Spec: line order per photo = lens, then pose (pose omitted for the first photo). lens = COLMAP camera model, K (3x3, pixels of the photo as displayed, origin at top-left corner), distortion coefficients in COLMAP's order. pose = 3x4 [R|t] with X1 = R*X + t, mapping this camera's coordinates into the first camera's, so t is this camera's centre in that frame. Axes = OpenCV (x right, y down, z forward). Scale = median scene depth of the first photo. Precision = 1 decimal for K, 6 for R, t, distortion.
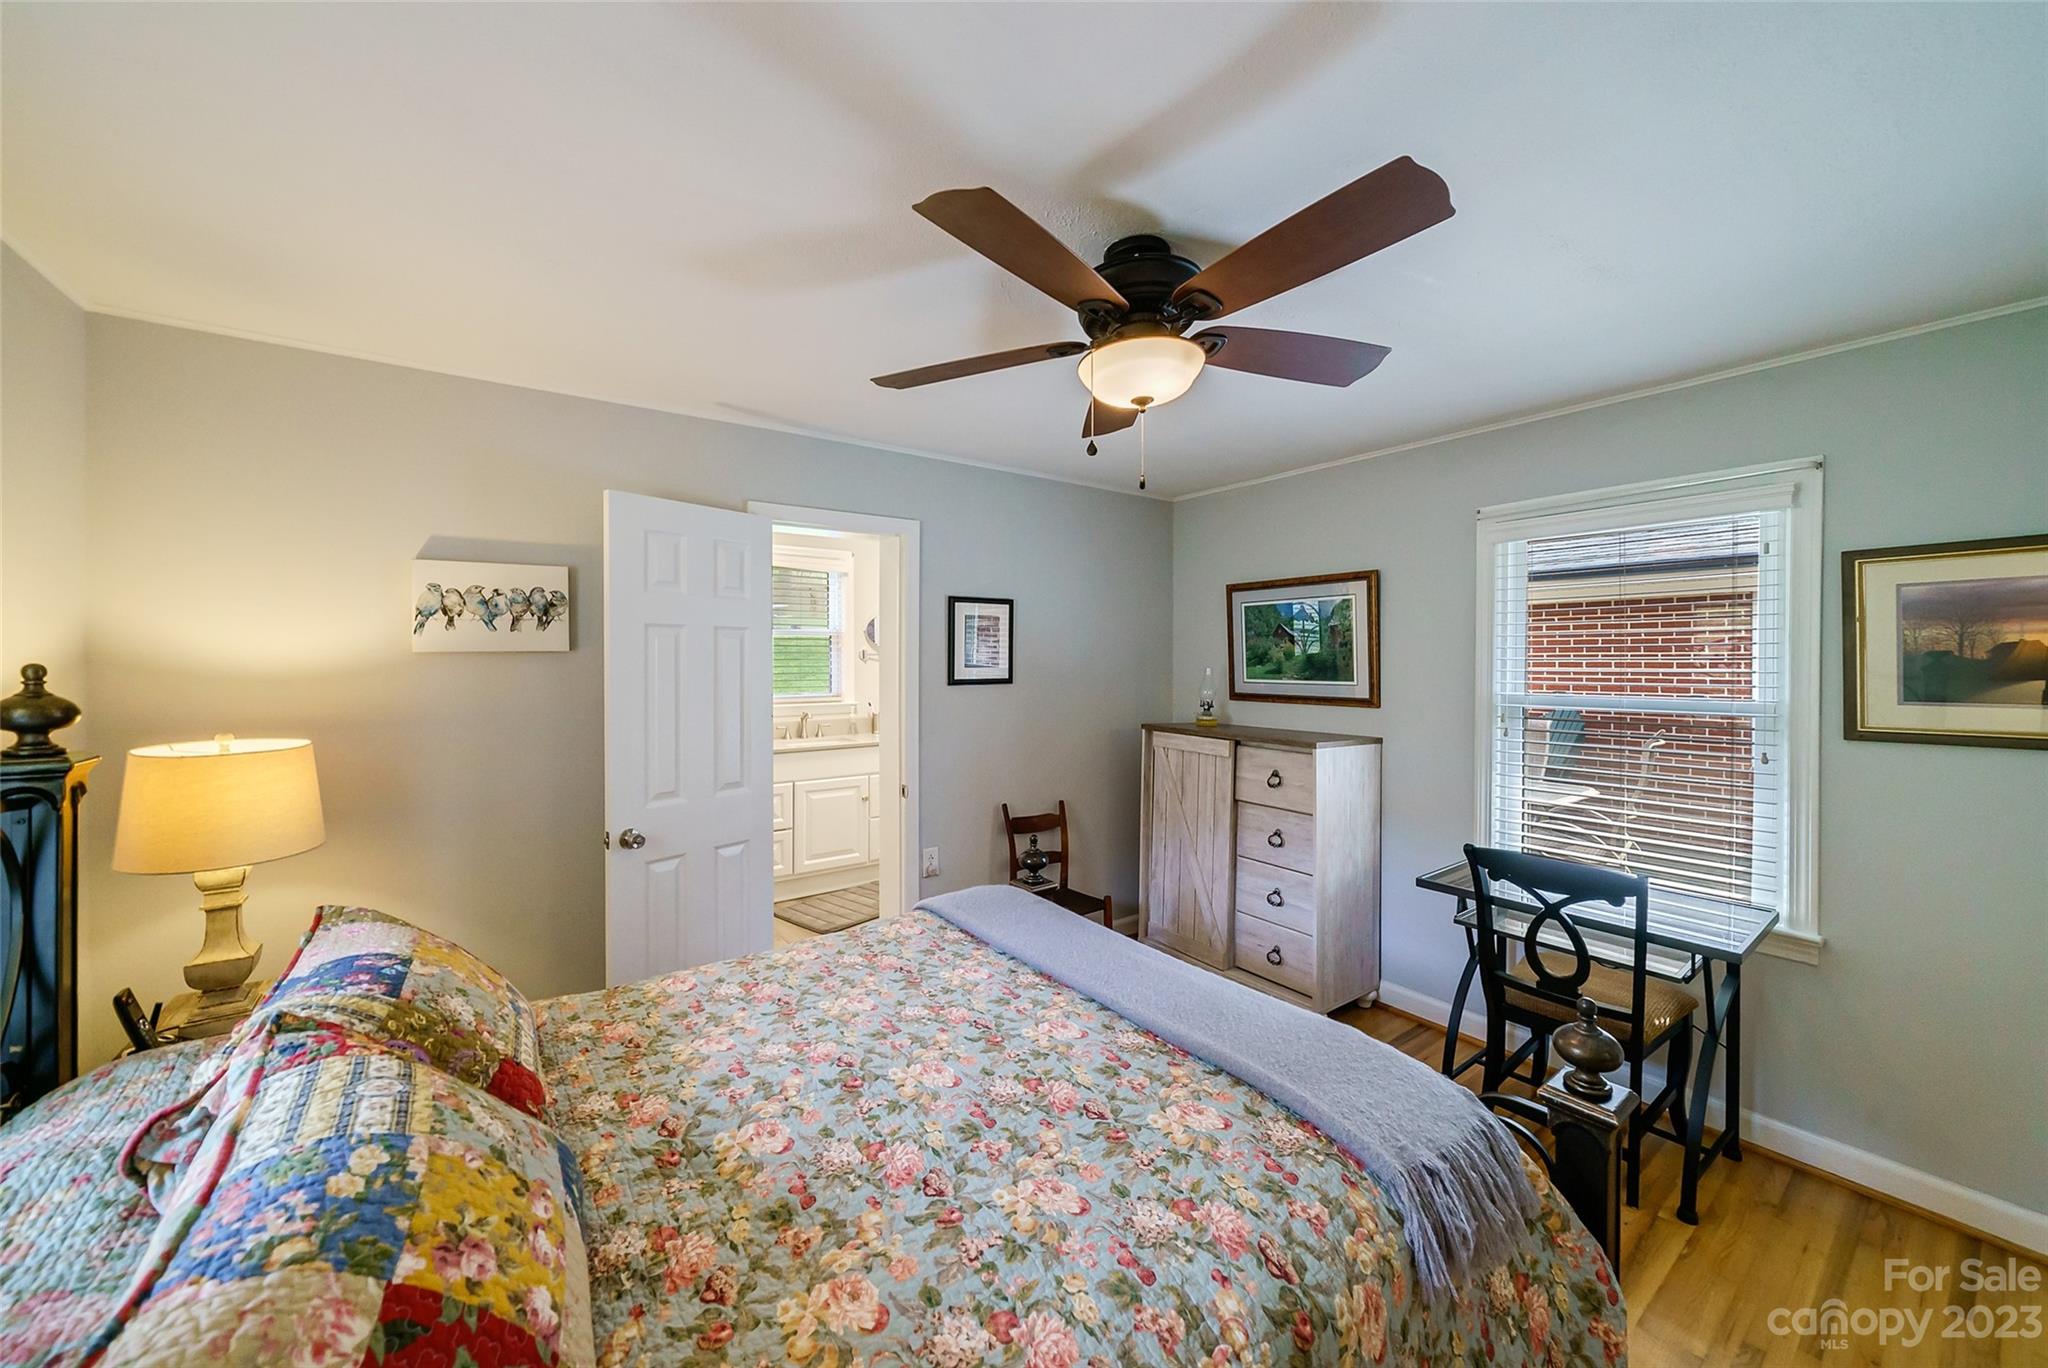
lens RADIAL K [[758.5, 0, 1028.4], [0, 758.5, 662.3], [0, 0, 1]] dist [-0.000490, -0.000056]
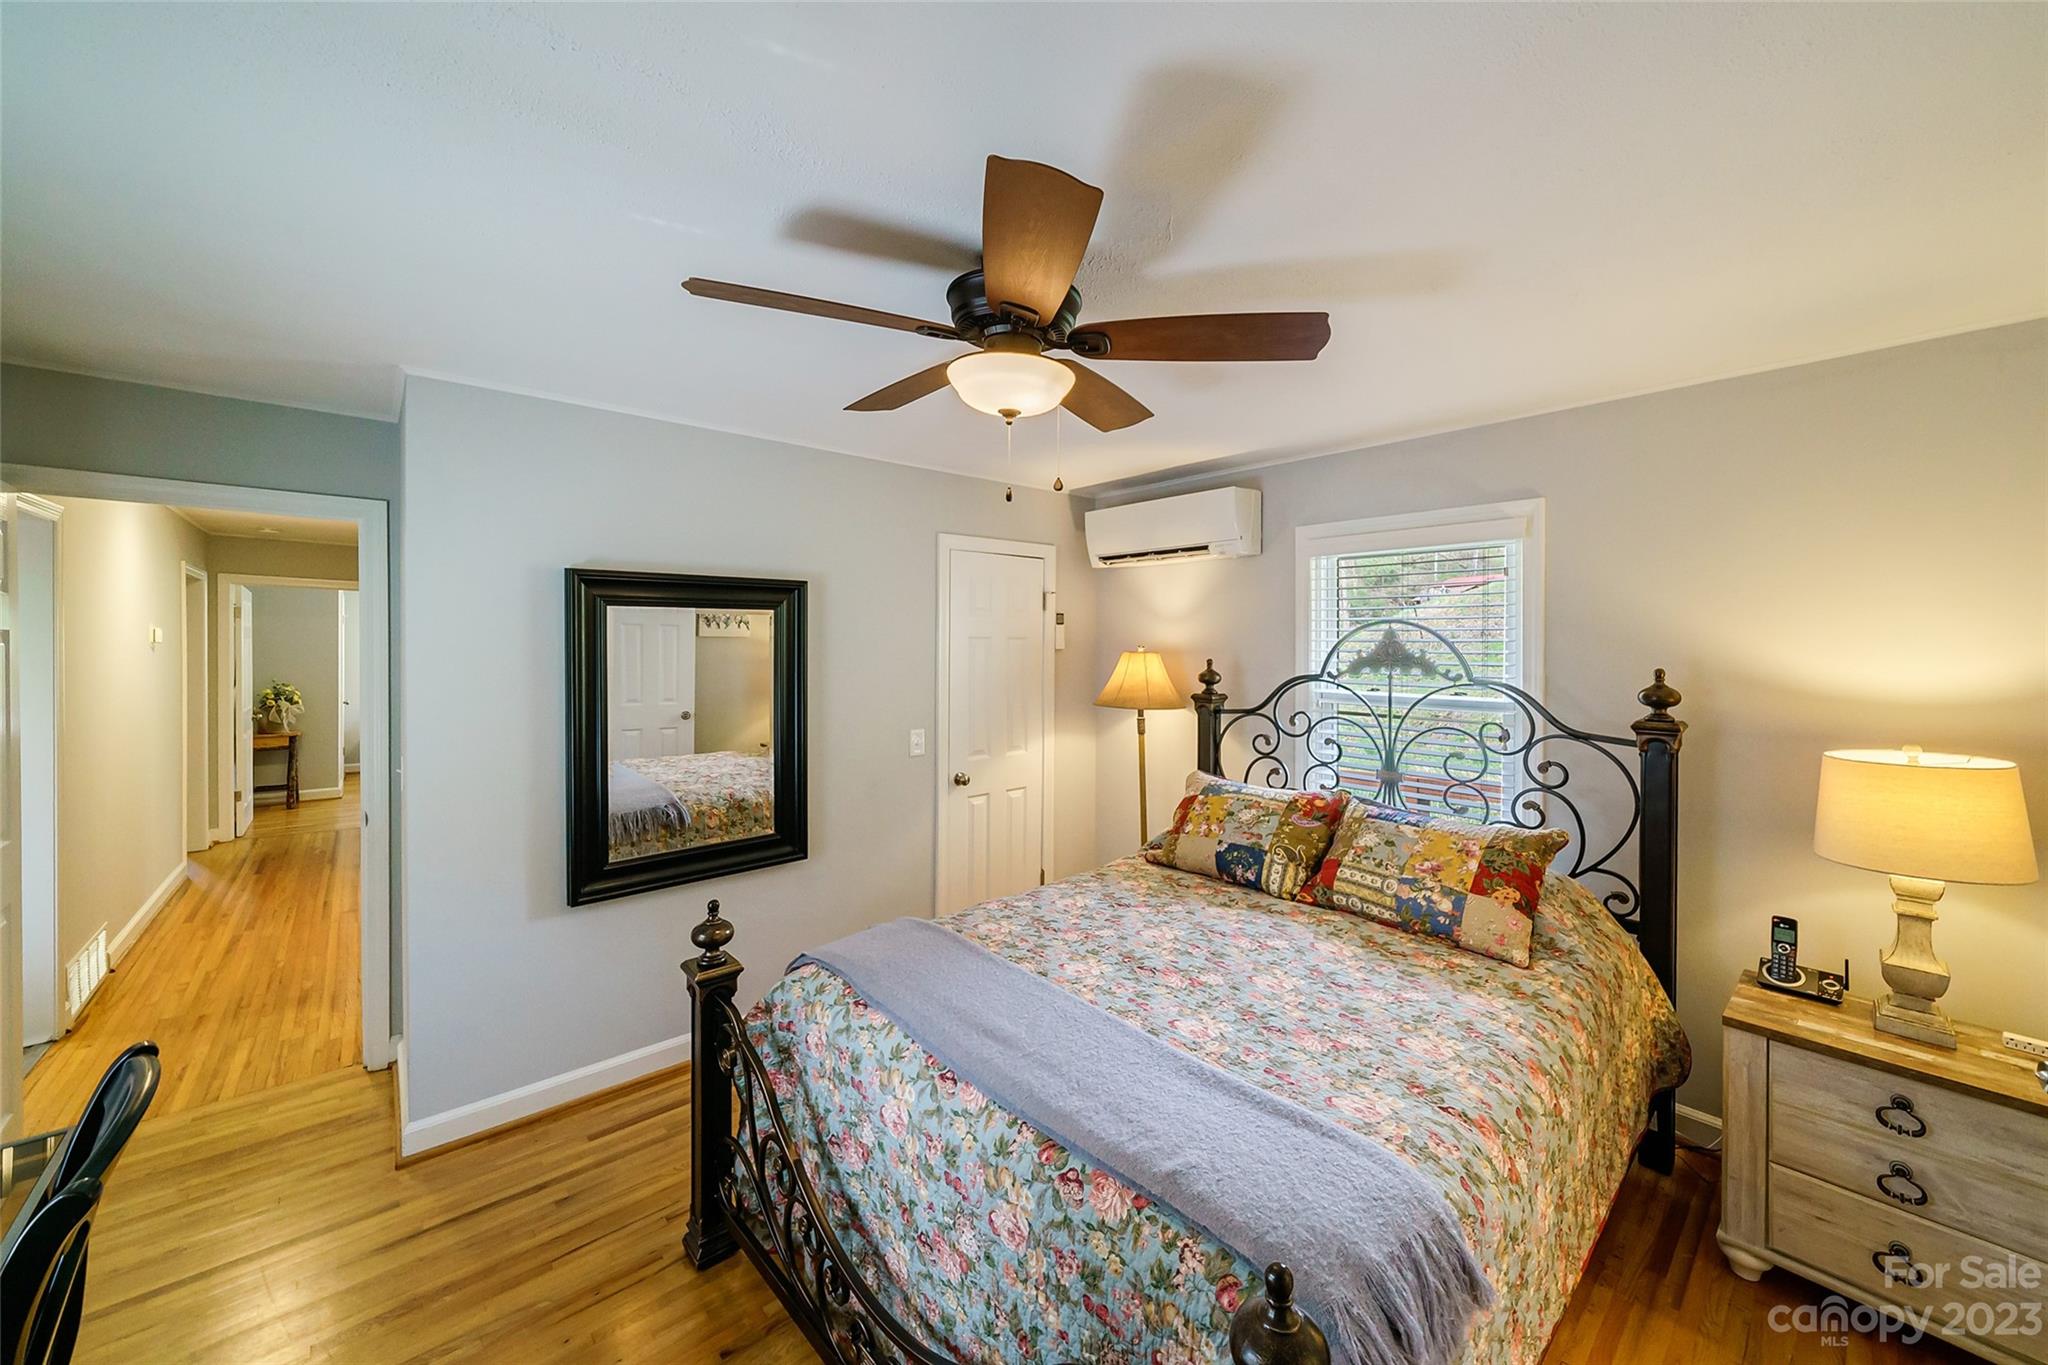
lens RADIAL K [[761.5, 0, 1071.3], [0, 761.5, 655.0], [0, 0, 1]] dist [-0.001124, -0.000025]
pose [[-0.994732, -0.001791, -0.102494, 0.122524], [-0.003903, 0.999784, 0.020407, -0.032514], [0.102435, 0.020699, -0.994524, 1.442980]]
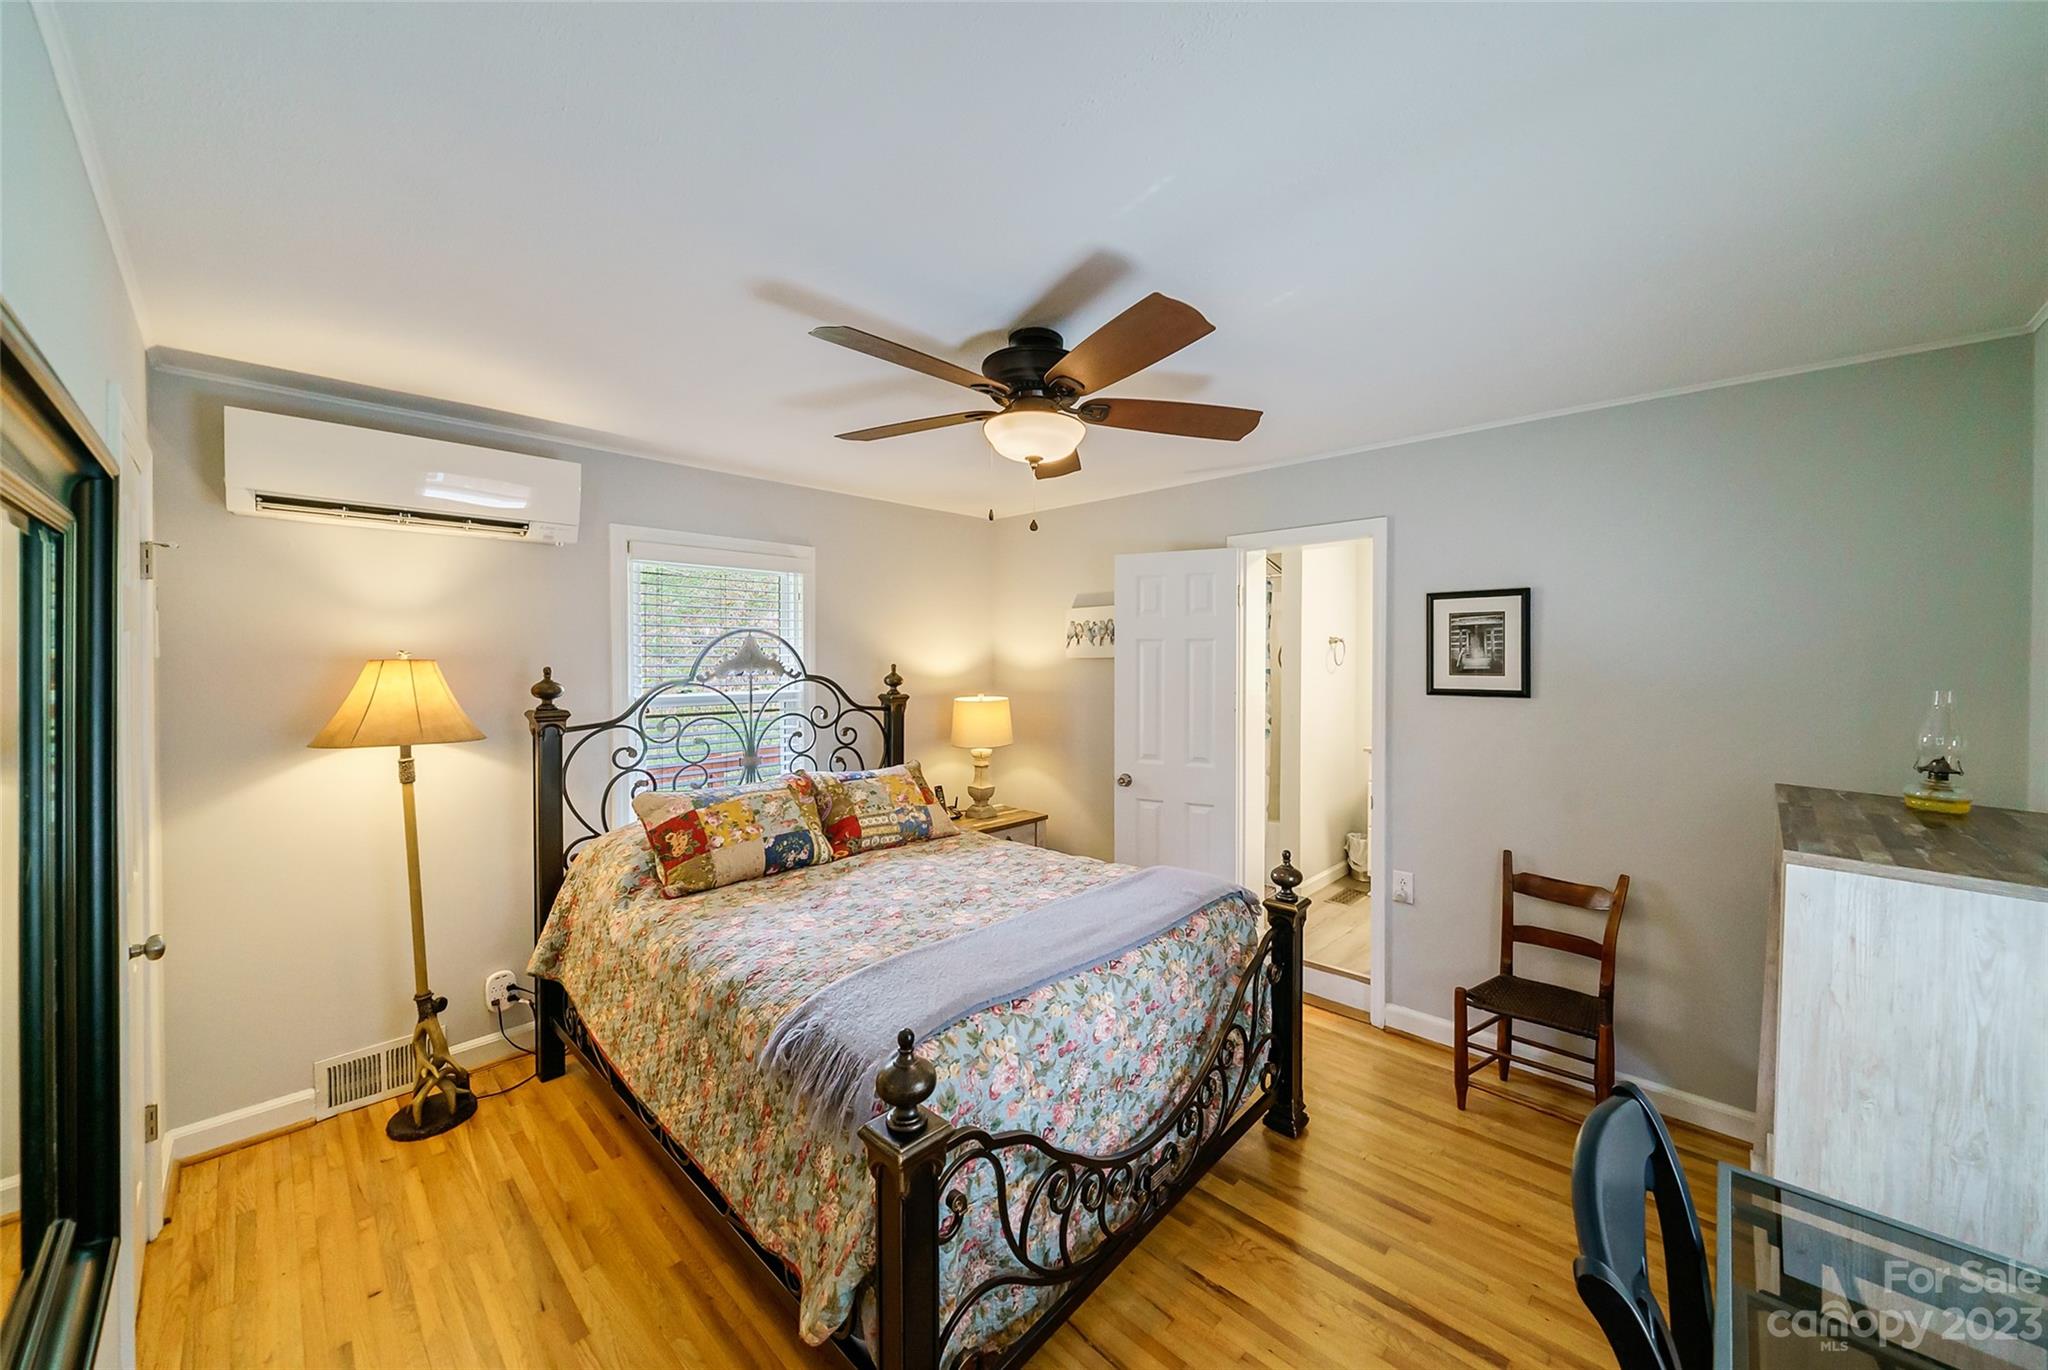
lens RADIAL K [[758.5, 0, 1028.4], [0, 758.5, 663.3], [0, 0, 1]] dist [-0.000490, -0.000056]
pose [[0.165630, 0.010077, -0.986136, 0.986331], [-0.005013, 0.999943, 0.009376, -0.017234], [0.986175, 0.003391, 0.165671, 0.571504]]
